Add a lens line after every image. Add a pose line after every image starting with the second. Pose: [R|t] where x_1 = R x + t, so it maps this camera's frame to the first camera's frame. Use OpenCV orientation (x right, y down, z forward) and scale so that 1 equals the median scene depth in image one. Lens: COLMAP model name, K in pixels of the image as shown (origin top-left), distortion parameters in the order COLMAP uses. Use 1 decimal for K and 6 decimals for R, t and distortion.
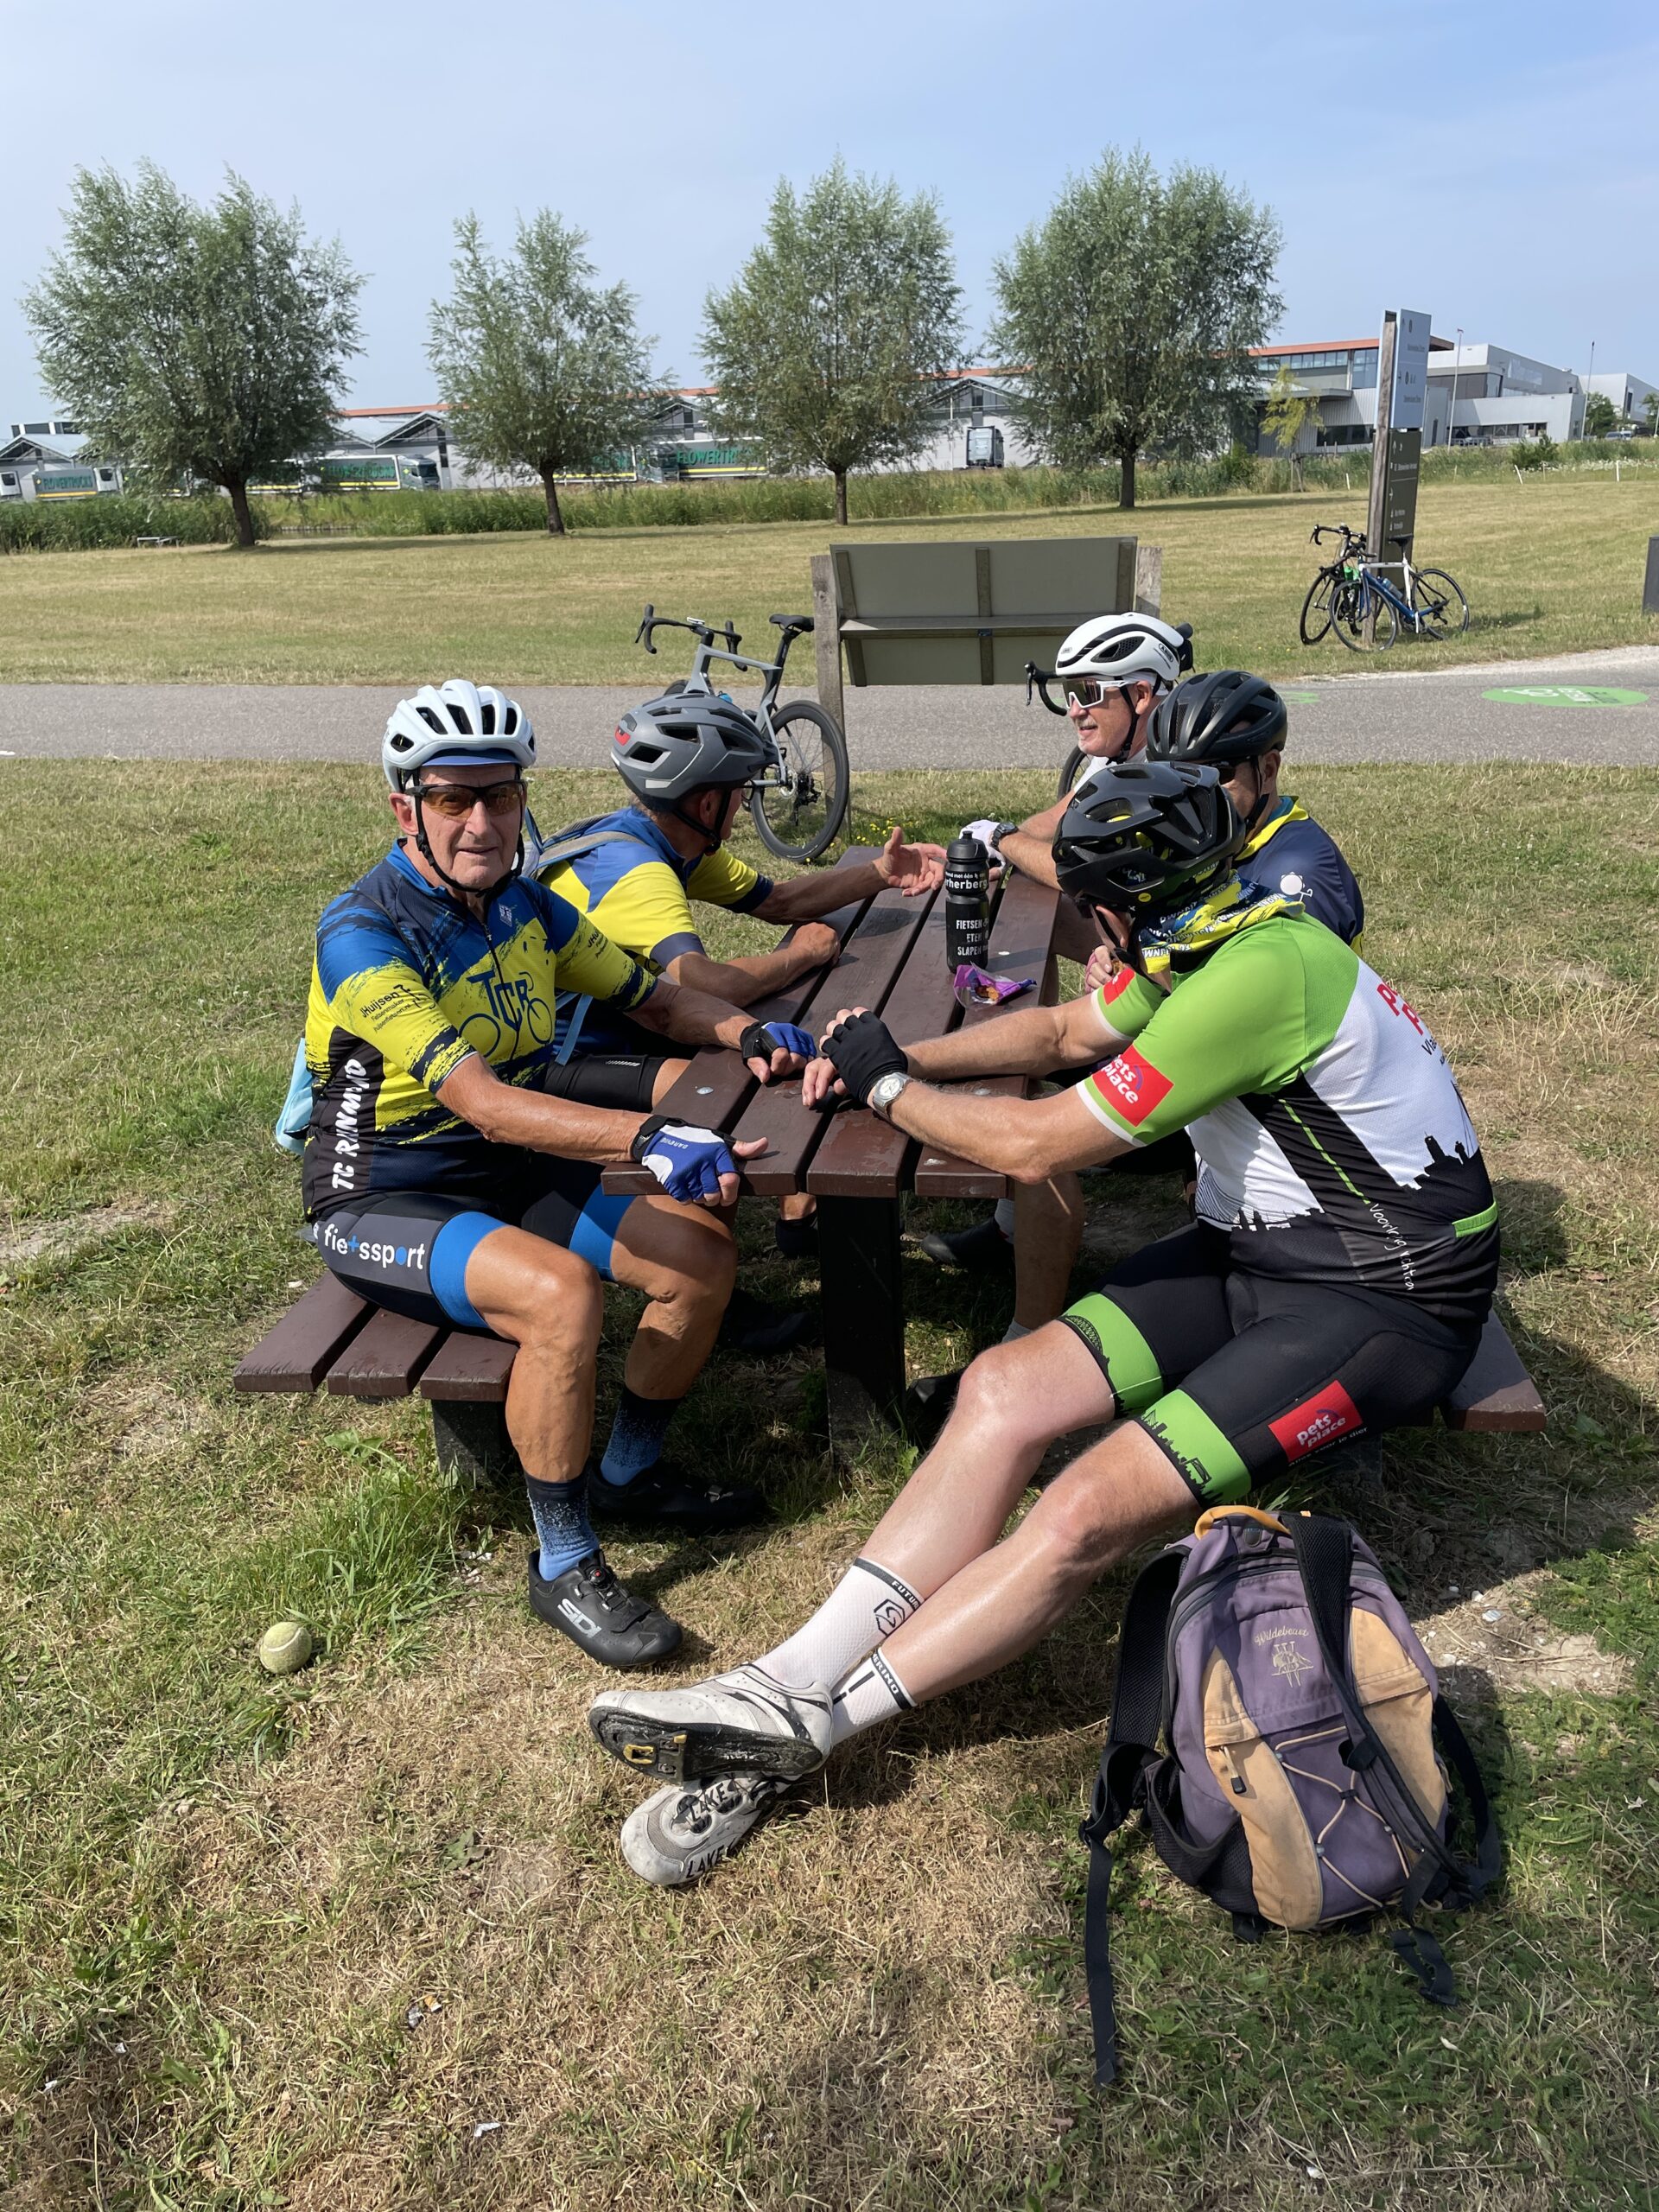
lens RADIAL K [[1693.1, 0, 819.8], [0, 1693.1, 1106.8], [0, 0, 1]] dist [0.072865, -0.091803]
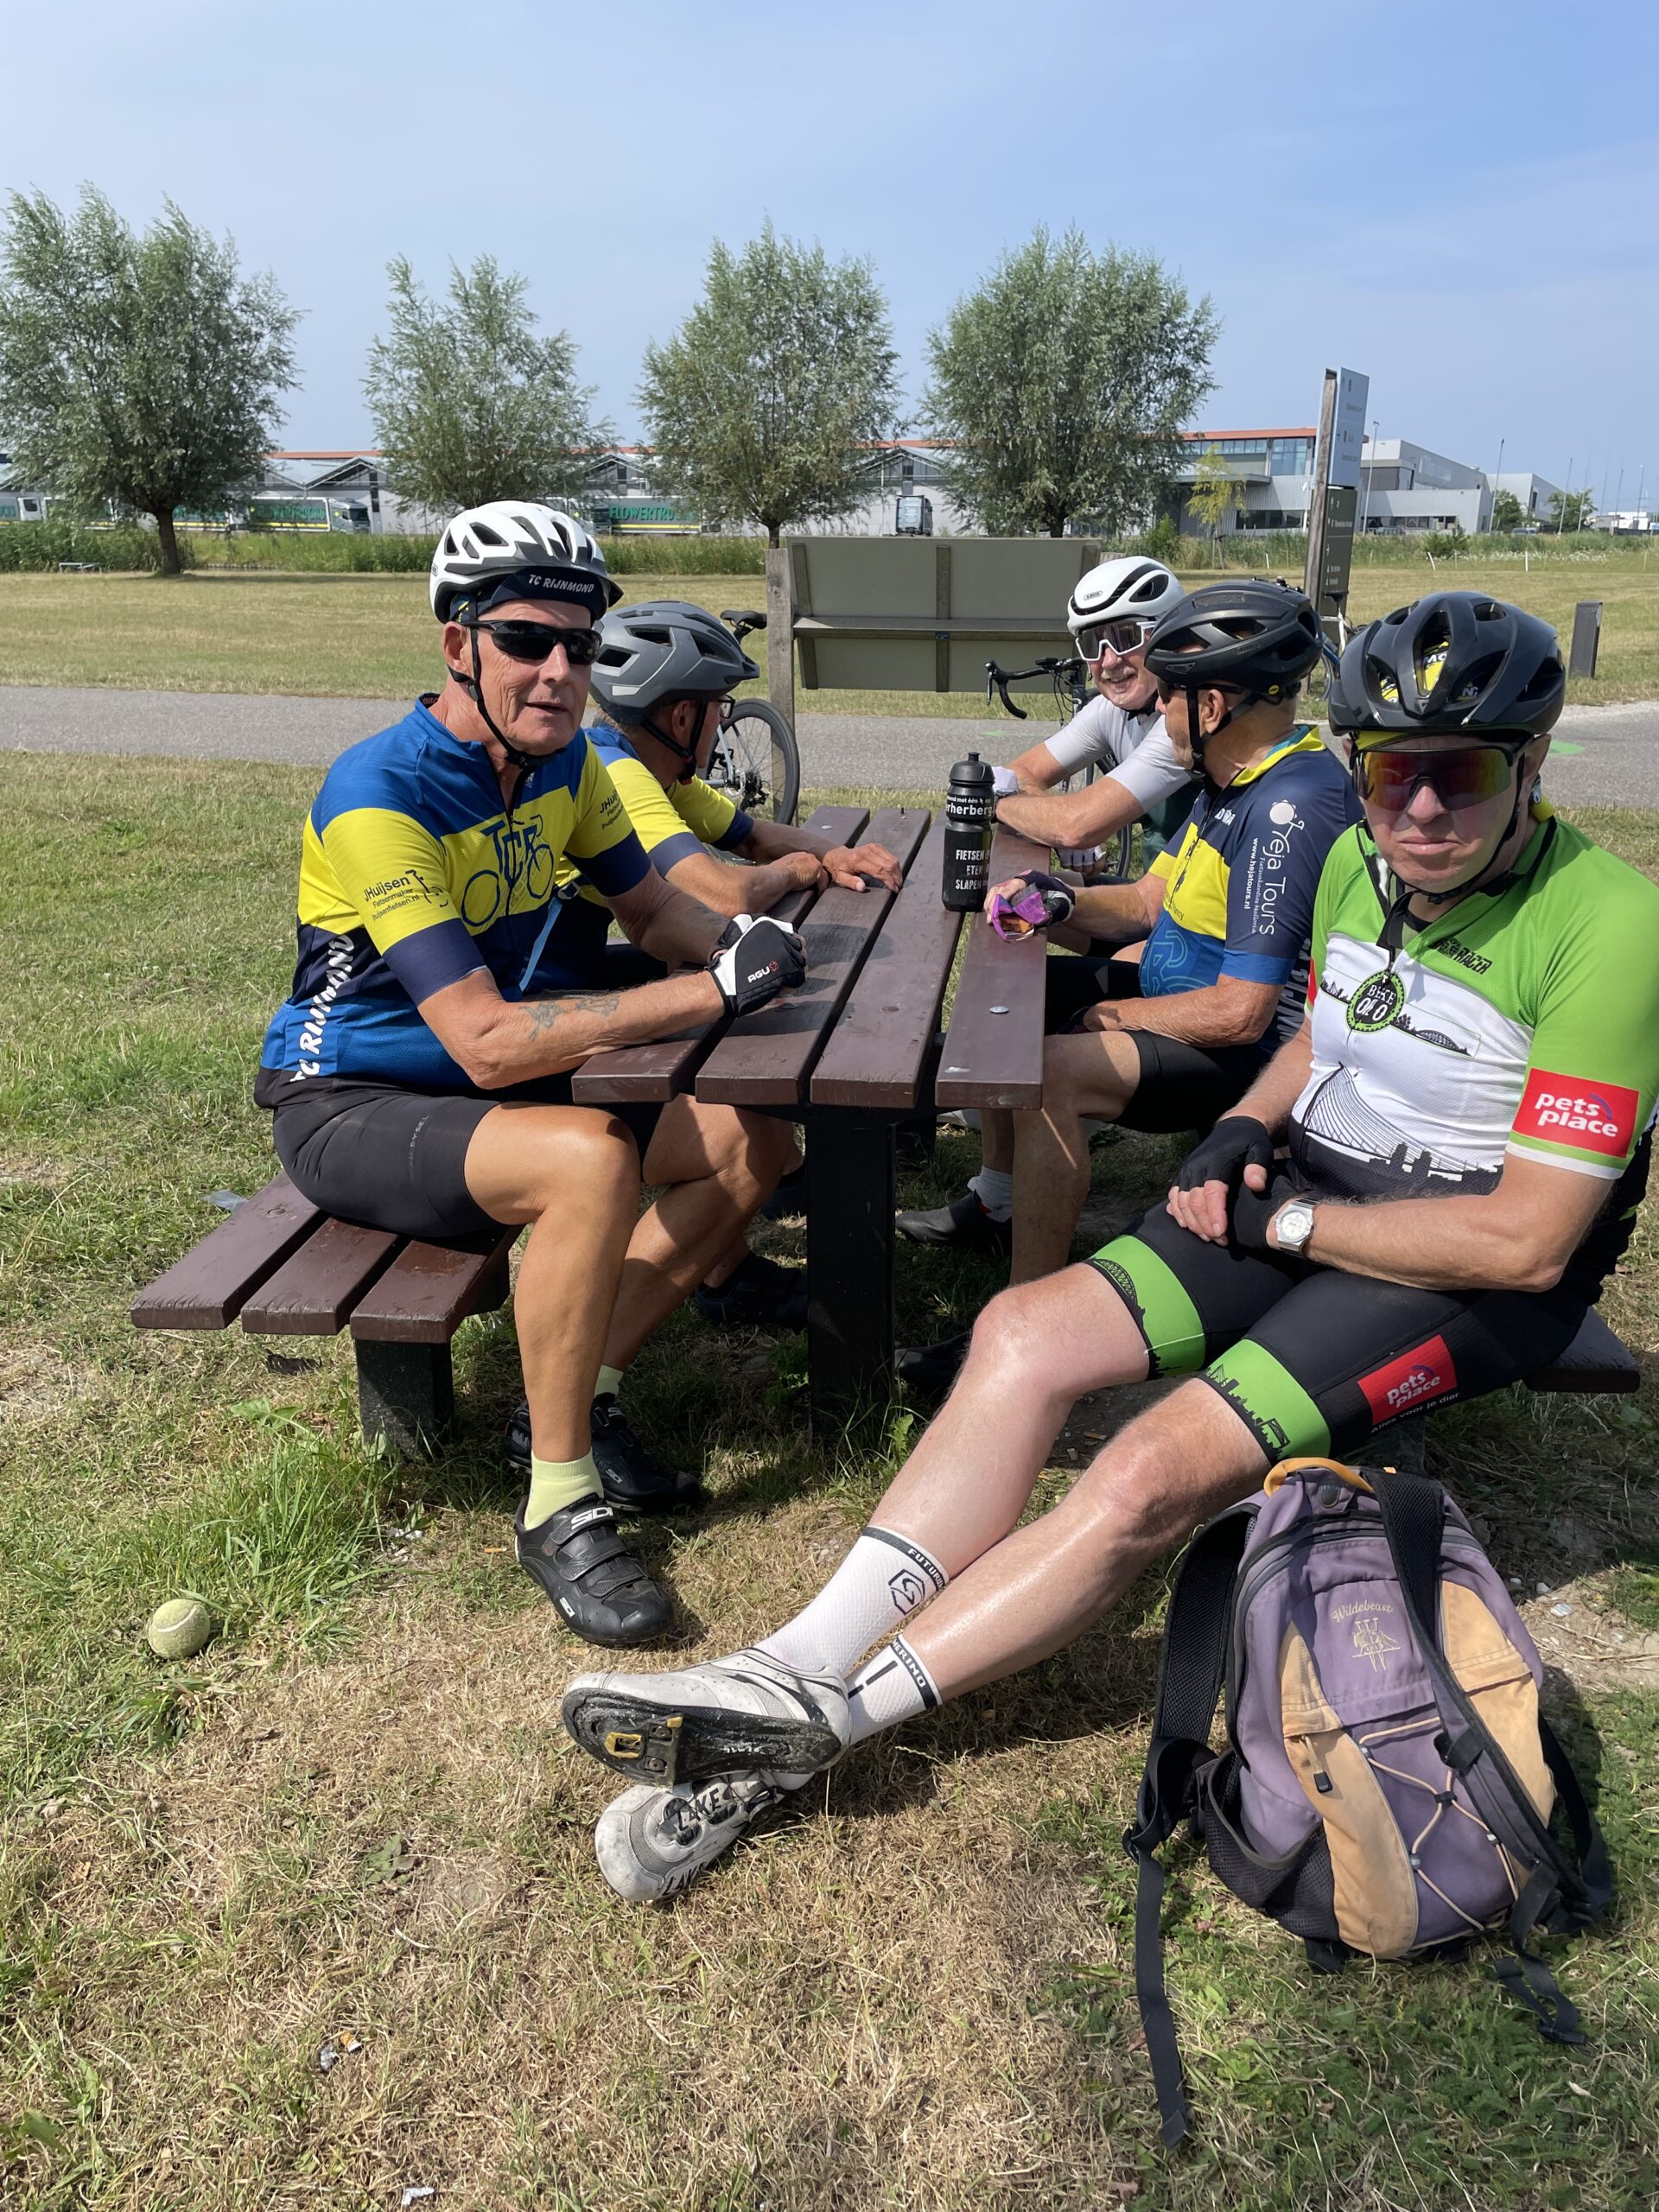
lens RADIAL K [[1693.1, 0, 810.6], [0, 1693.1, 1096.0], [0, 0, 1]] dist [0.072865, -0.091803]
pose [[0.998536, 0.029000, 0.045653, -0.035110], [-0.027140, 0.998797, -0.040846, 0.061193], [-0.046783, 0.039548, 0.998122, 0.094681]]
